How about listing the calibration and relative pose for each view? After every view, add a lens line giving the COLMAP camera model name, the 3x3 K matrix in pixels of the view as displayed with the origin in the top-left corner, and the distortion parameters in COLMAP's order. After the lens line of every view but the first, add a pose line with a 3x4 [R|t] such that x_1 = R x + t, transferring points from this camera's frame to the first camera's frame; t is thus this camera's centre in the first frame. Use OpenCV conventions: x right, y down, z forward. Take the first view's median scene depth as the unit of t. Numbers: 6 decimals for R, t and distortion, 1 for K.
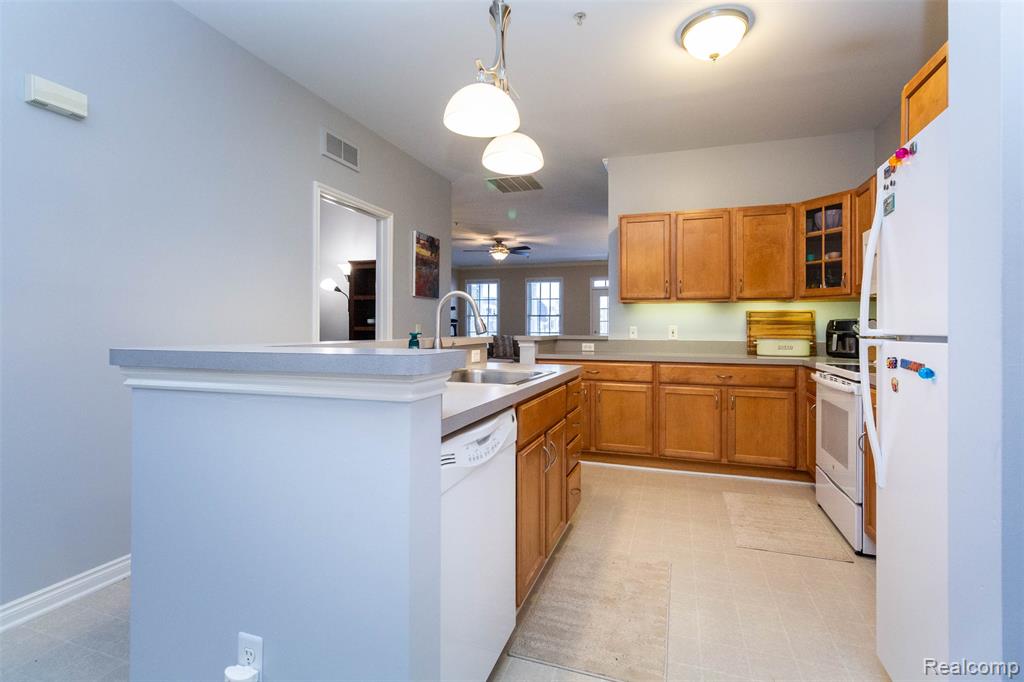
lens RADIAL K [[485.6, 0, 505.1], [0, 485.6, 322.0], [0, 0, 1]] dist [-0.001409, 0.001213]
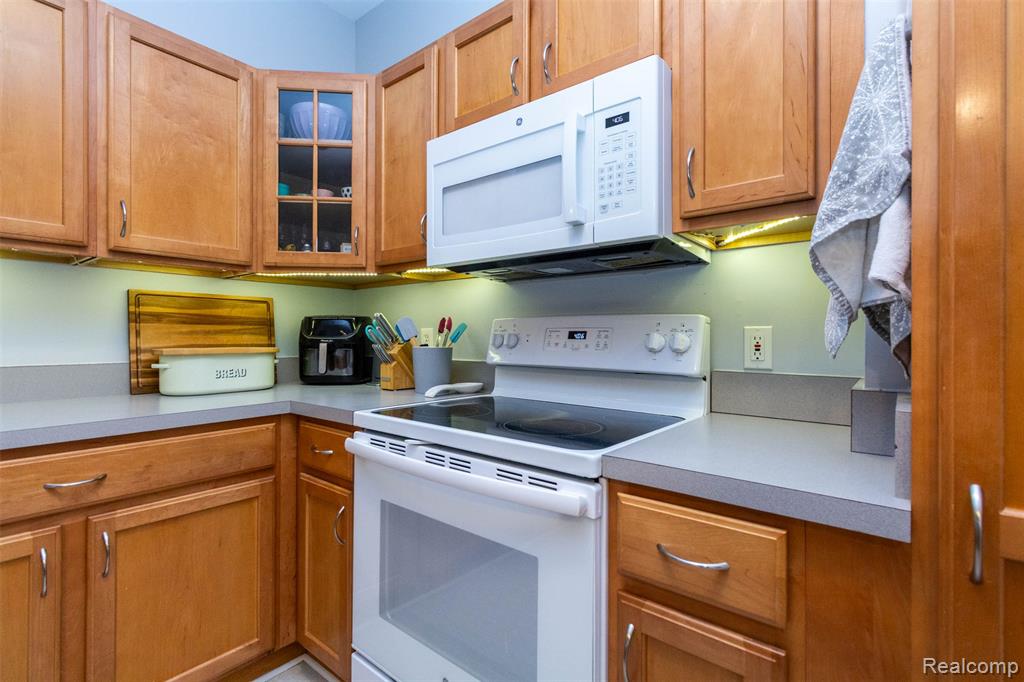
lens RADIAL K [[485.6, 0, 530.8], [0, 485.6, 335.4], [0, 0, 1]] dist [-0.001409, 0.001213]
pose [[0.324908, -0.003511, 0.945739, 0.240859], [-0.012775, 0.999886, 0.008101, 0.009689], [-0.945659, -0.014714, 0.324826, 0.598527]]
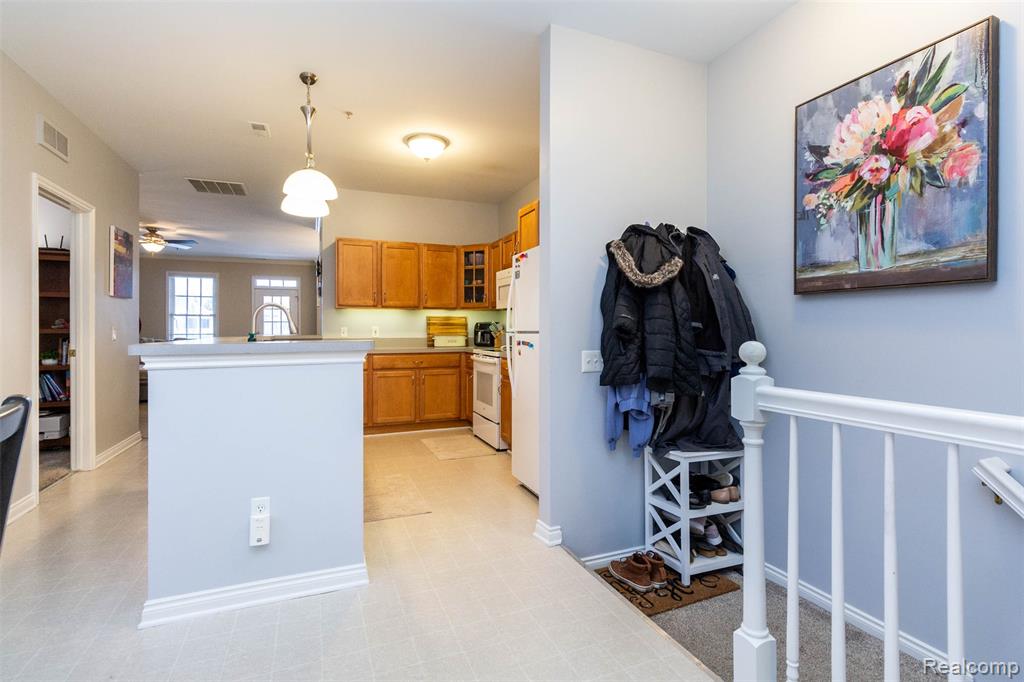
lens RADIAL K [[485.6, 0, 521.9], [0, 485.6, 326.1], [0, 0, 1]] dist [-0.001409, 0.001213]
pose [[0.747032, -0.002213, 0.664784, -0.263307], [-0.003220, 0.999971, 0.006948, -0.004839], [-0.664780, -0.007331, 0.747003, -0.267209]]
